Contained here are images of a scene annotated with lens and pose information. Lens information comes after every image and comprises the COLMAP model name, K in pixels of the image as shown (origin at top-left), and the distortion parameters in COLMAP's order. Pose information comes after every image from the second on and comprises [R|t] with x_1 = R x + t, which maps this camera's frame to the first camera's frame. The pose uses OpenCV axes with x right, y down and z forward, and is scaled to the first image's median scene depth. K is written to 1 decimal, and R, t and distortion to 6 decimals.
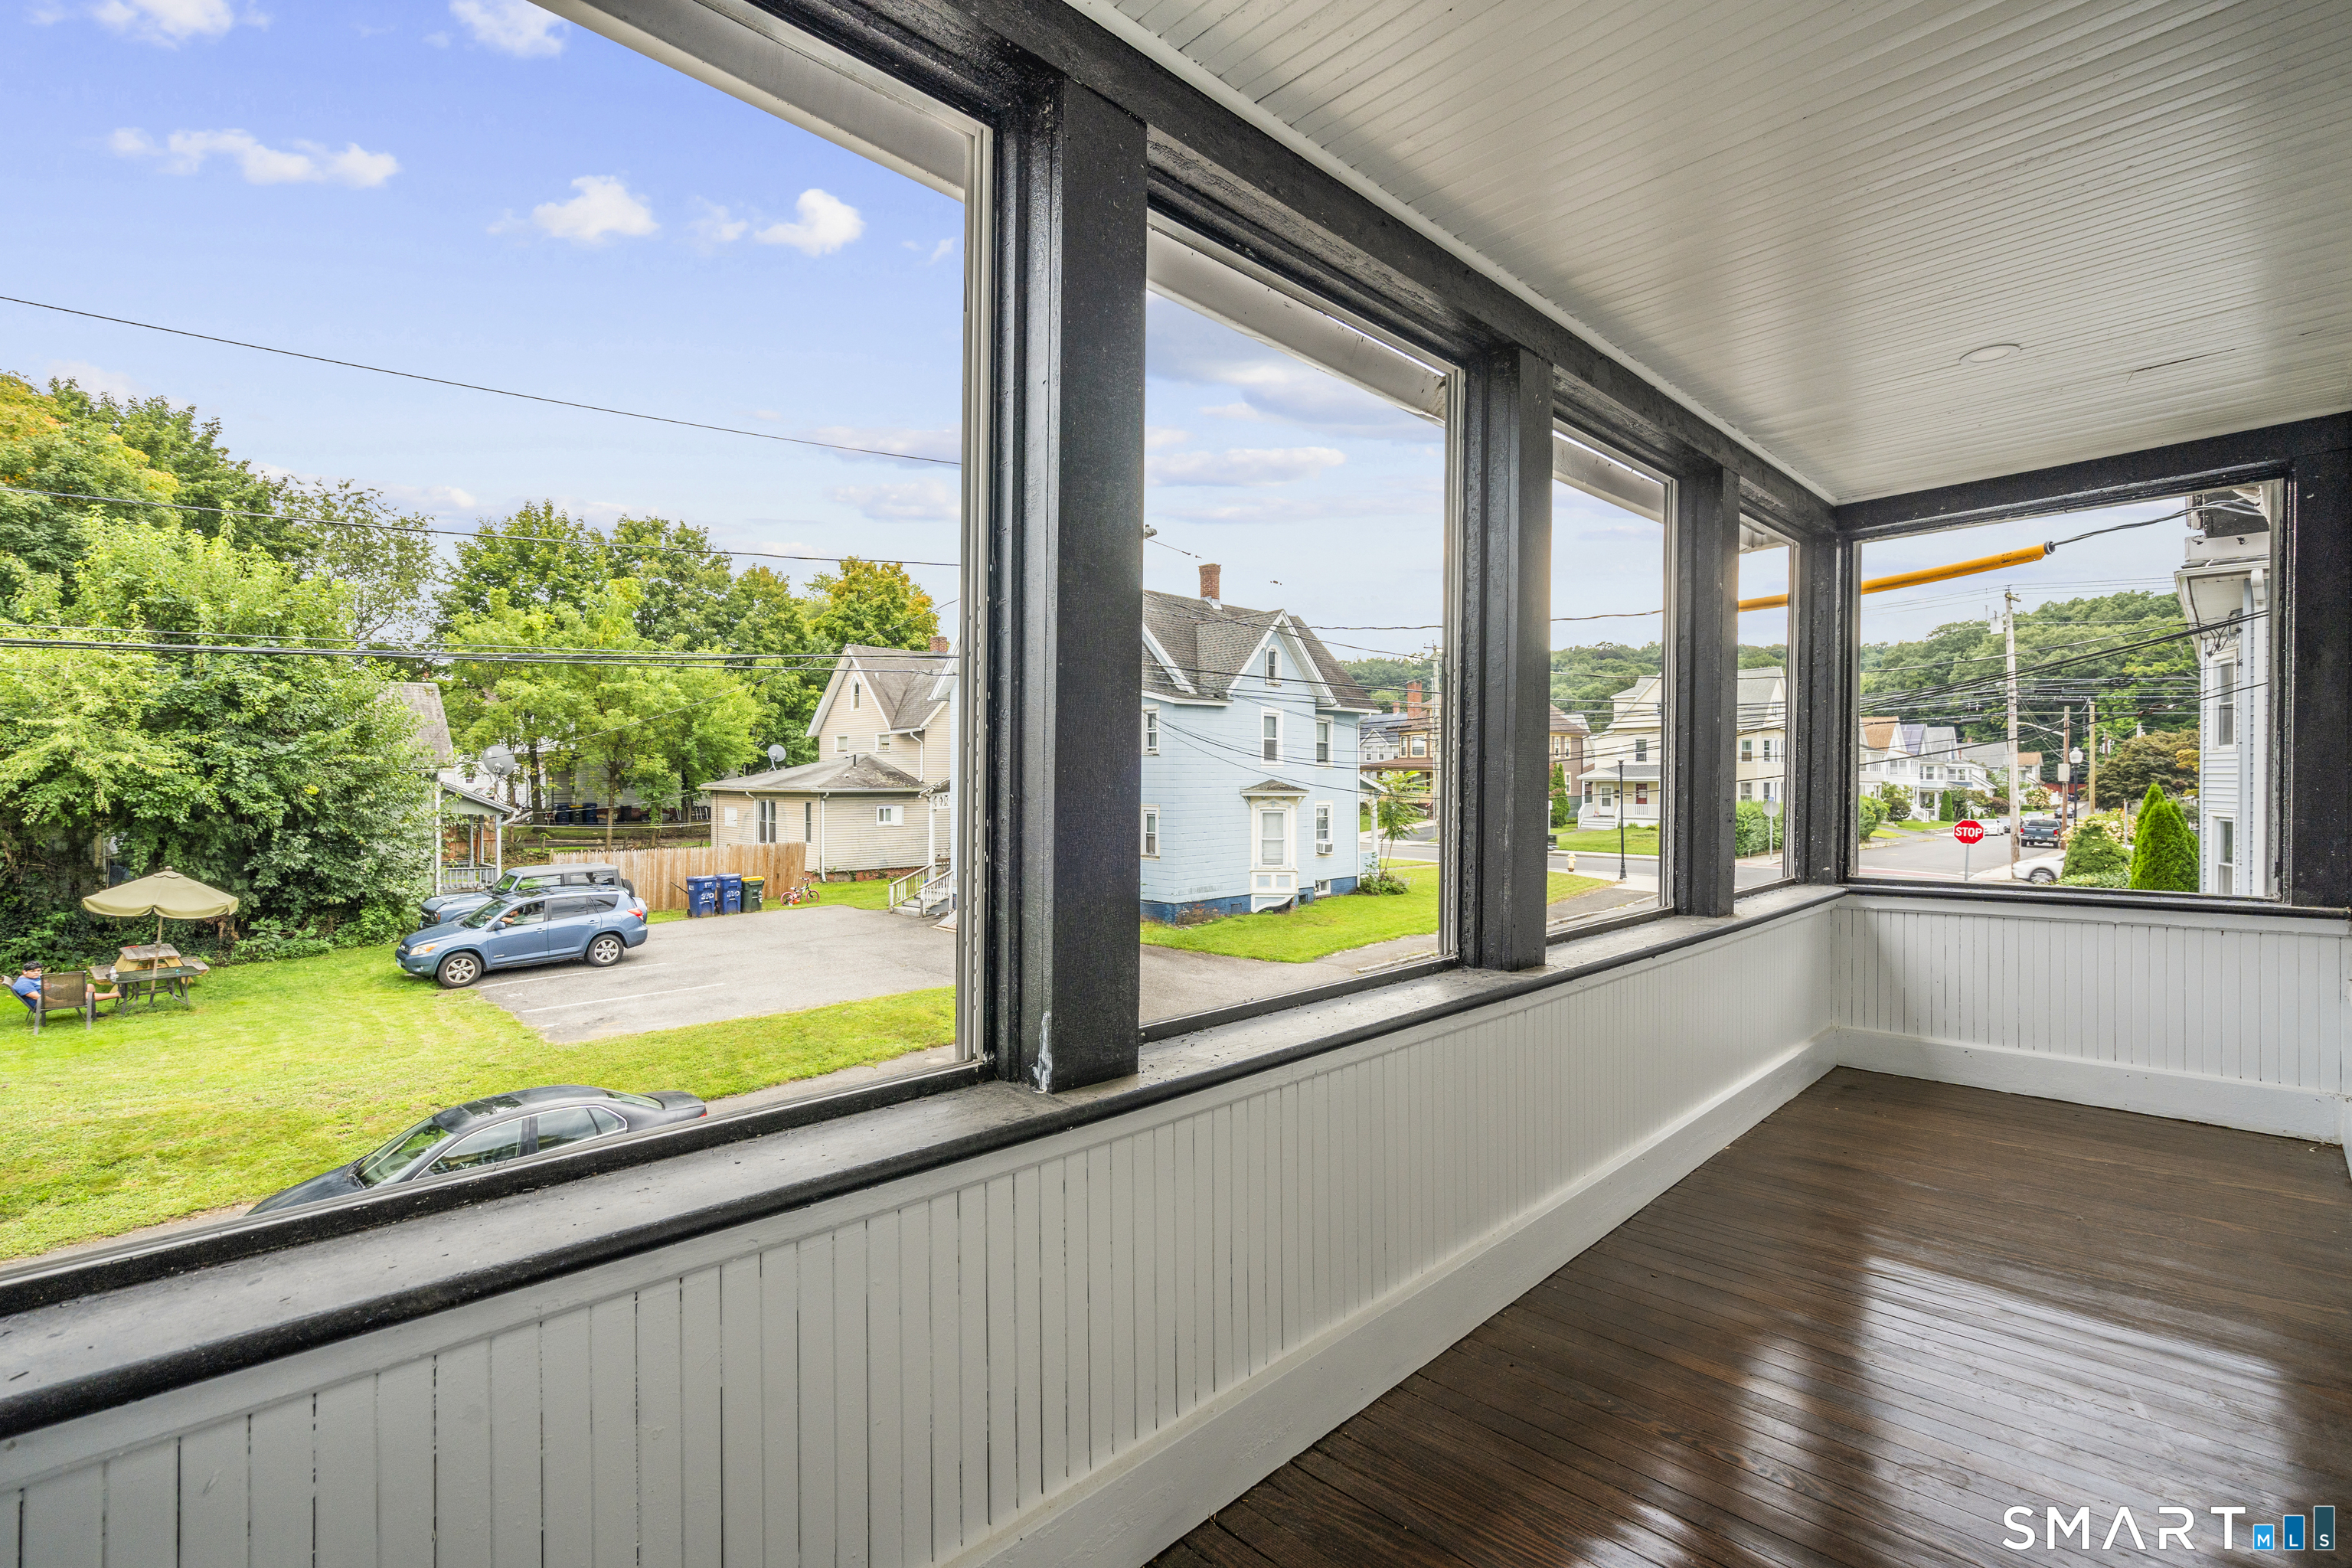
lens RADIAL K [[1062.0, 0, 1176.0], [0, 1062.0, 784.0], [0, 0, 1]] dist [-0.000452, 0.004491]
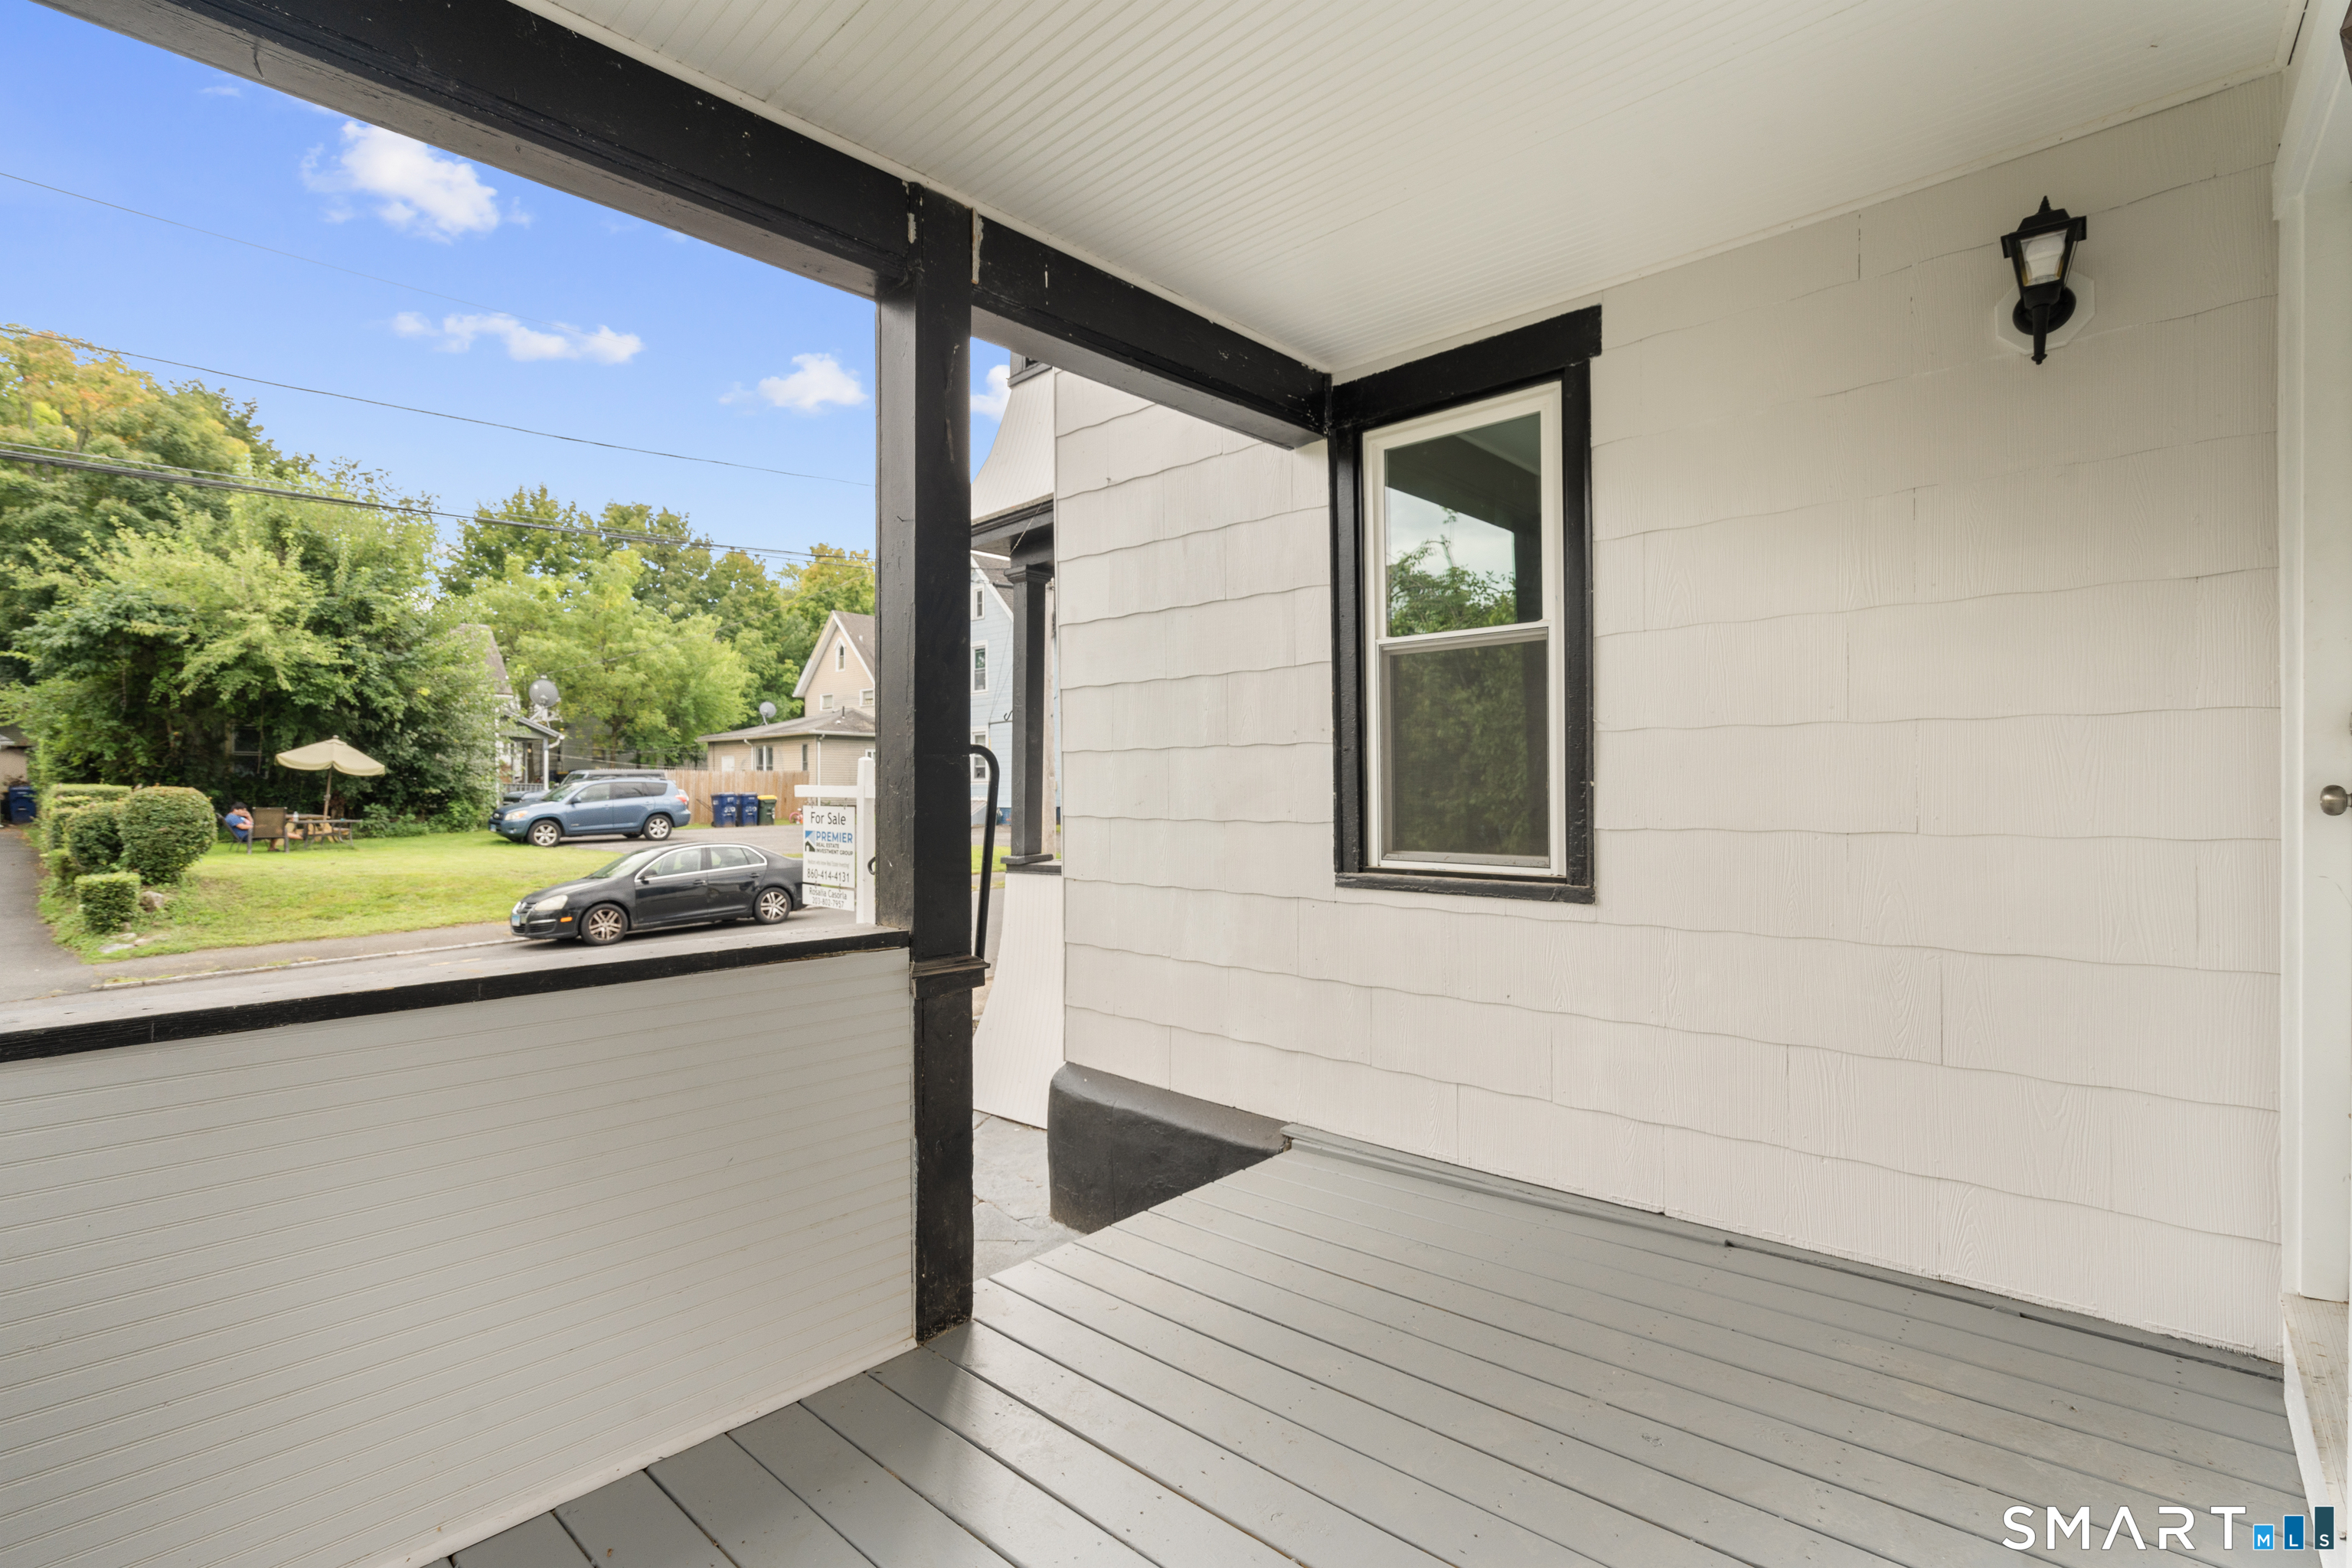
lens RADIAL K [[1062.0, 0, 1176.0], [0, 1062.0, 784.0], [0, 0, 1]] dist [-0.000452, 0.004491]
pose [[0.998508, -0.003988, 0.054464, -0.013321], [0.004710, 0.999903, -0.013139, 0.071302], [-0.054406, 0.013376, 0.998429, -0.137926]]
